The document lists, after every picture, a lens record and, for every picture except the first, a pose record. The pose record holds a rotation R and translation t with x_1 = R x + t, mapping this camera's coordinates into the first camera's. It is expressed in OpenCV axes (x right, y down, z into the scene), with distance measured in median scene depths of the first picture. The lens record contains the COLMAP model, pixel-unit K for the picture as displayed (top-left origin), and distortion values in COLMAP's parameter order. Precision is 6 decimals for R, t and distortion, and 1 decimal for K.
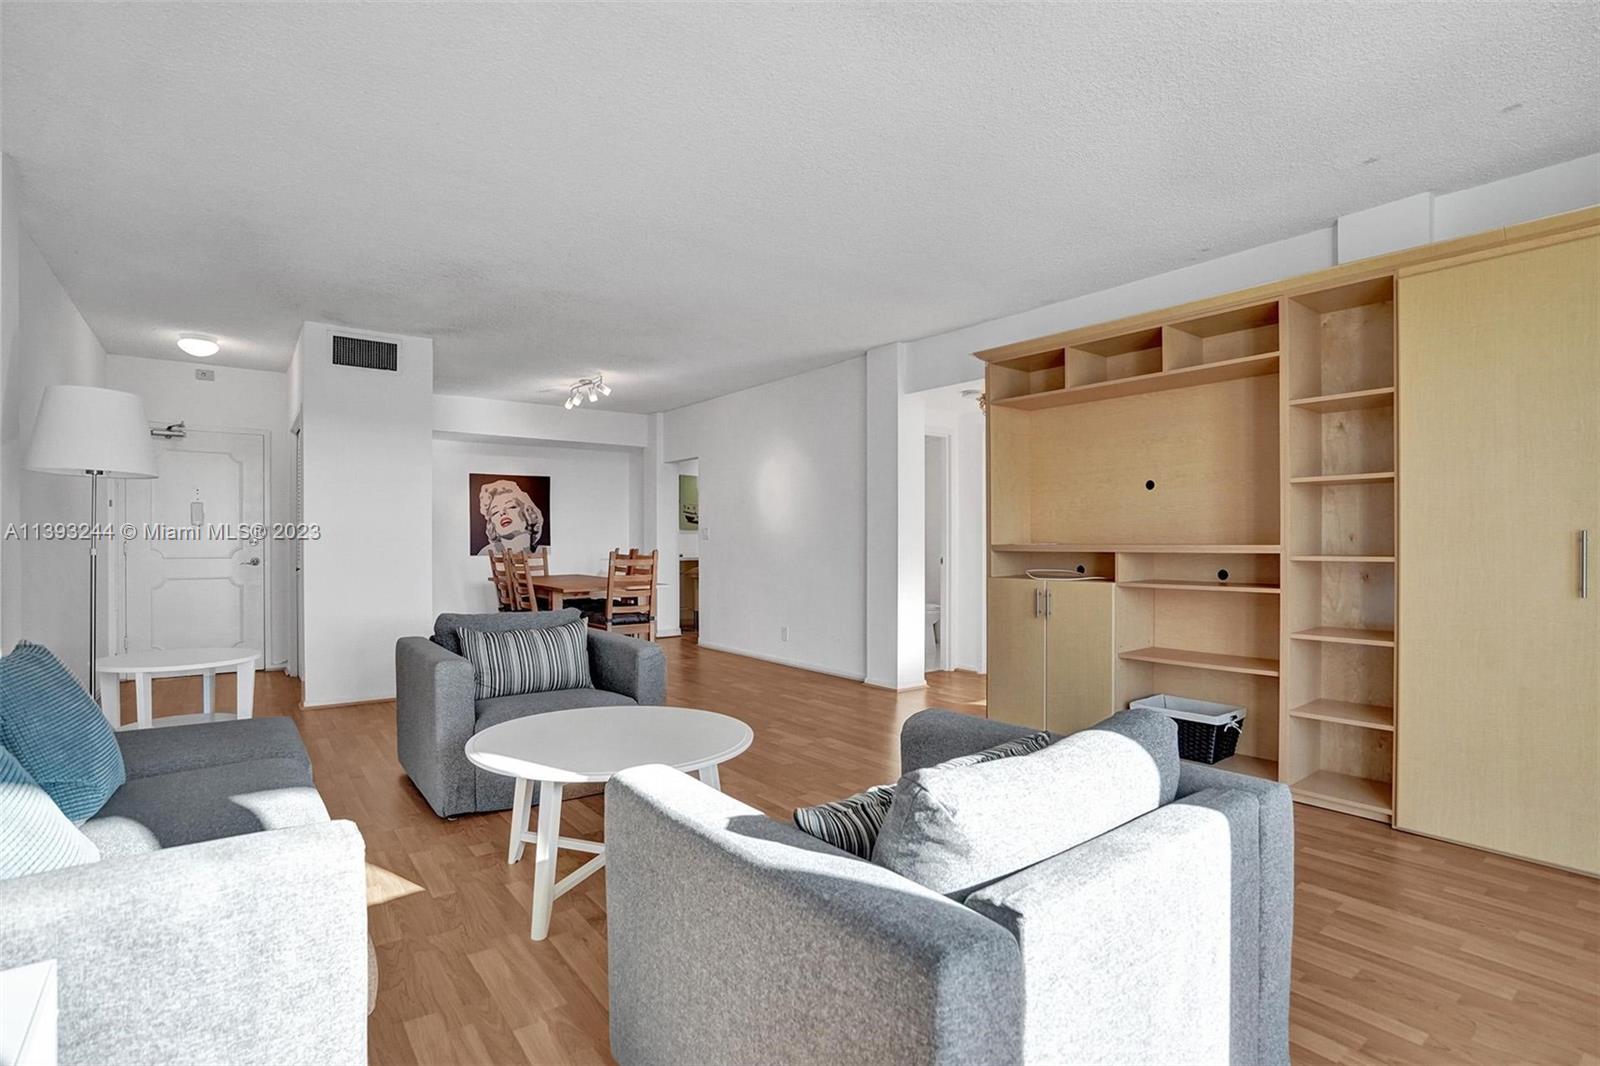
lens RADIAL K [[761.0, 0, 797.2], [0, 761.0, 536.9], [0, 0, 1]] dist [-0.061890, 0.024187]
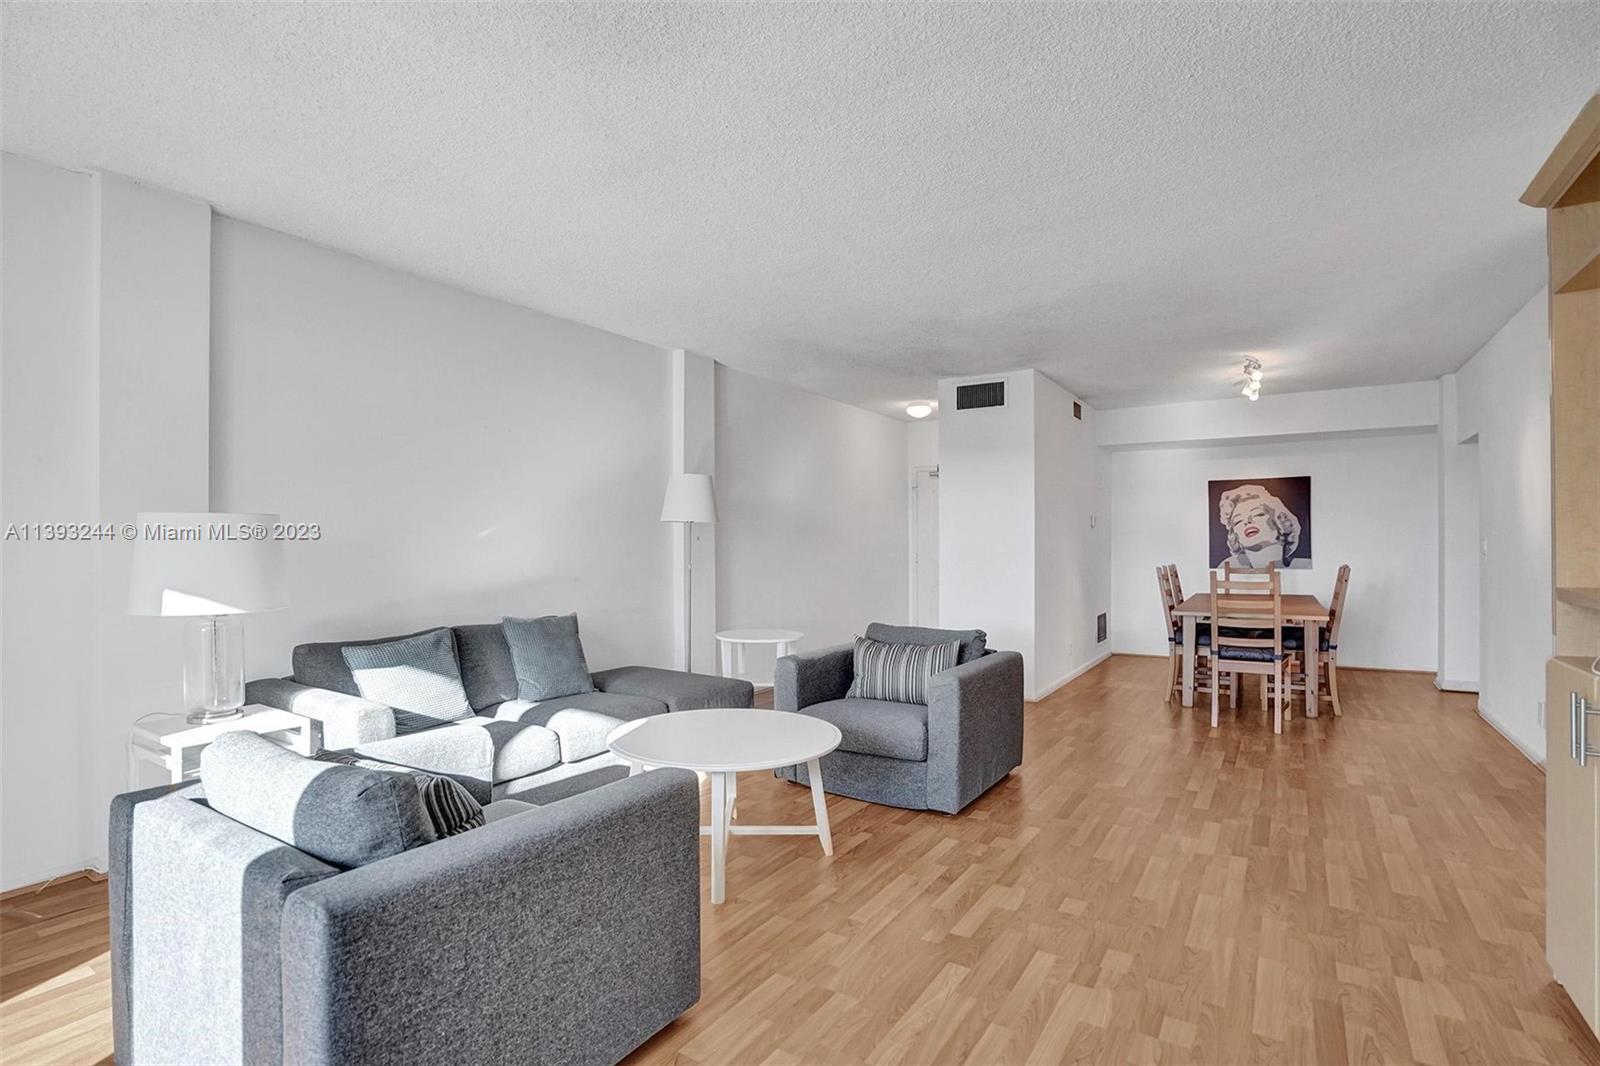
lens RADIAL K [[763.7, 0, 808.9], [0, 763.7, 545.0], [0, 0, 1]] dist [-0.058861, 0.026586]
pose [[0.354303, 0.001108, -0.935130, 0.266118], [0.007919, 0.999960, 0.004186, -0.012017], [0.935097, -0.008888, 0.354280, 0.198976]]
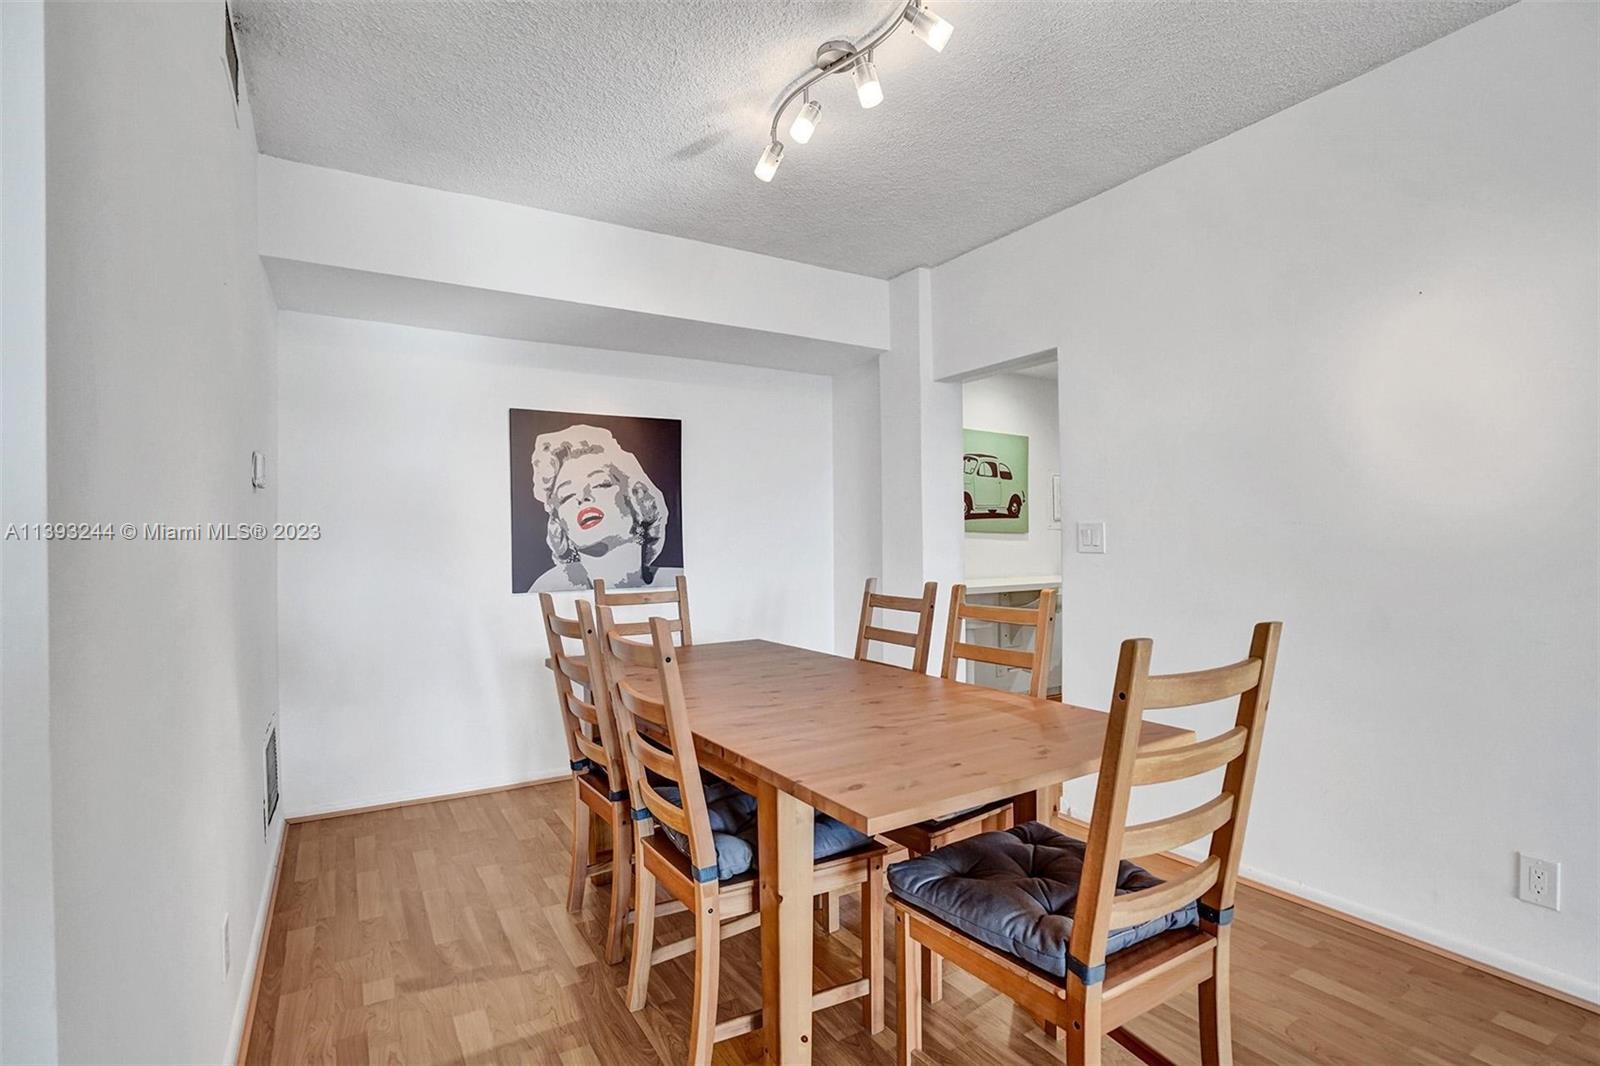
lens RADIAL K [[781.2, 0, 798.3], [0, 781.2, 537.8], [0, 0, 1]] dist [-0.055096, 0.027953]
pose [[0.994125, -0.008014, -0.107942, -0.216198], [0.008114, 0.999967, 0.000488, -0.006859], [0.107935, -0.001361, 0.994157, 0.561940]]
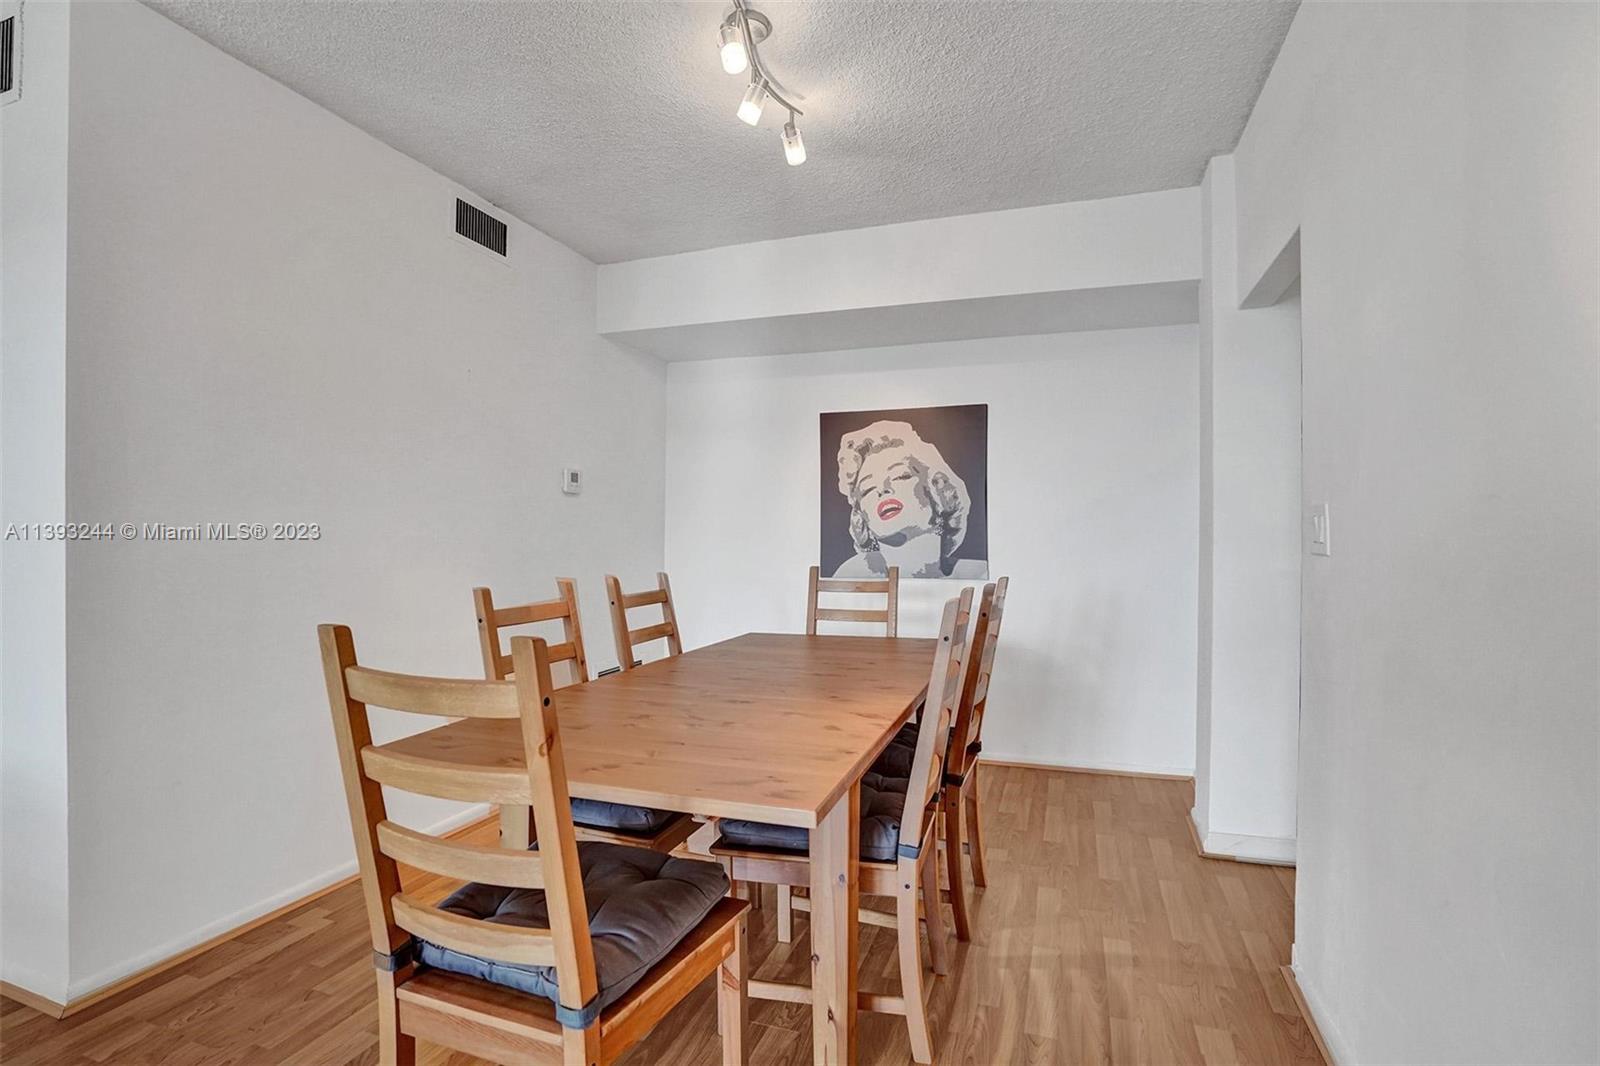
lens RADIAL K [[763.7, 0, 808.9], [0, 763.7, 545.0], [0, 0, 1]] dist [-0.058861, 0.026586]
pose [[0.561485, 0.016465, -0.827323, -0.017716], [0.003740, 0.999741, 0.022435, -0.008011], [0.827479, -0.015691, 0.561278, 0.705004]]
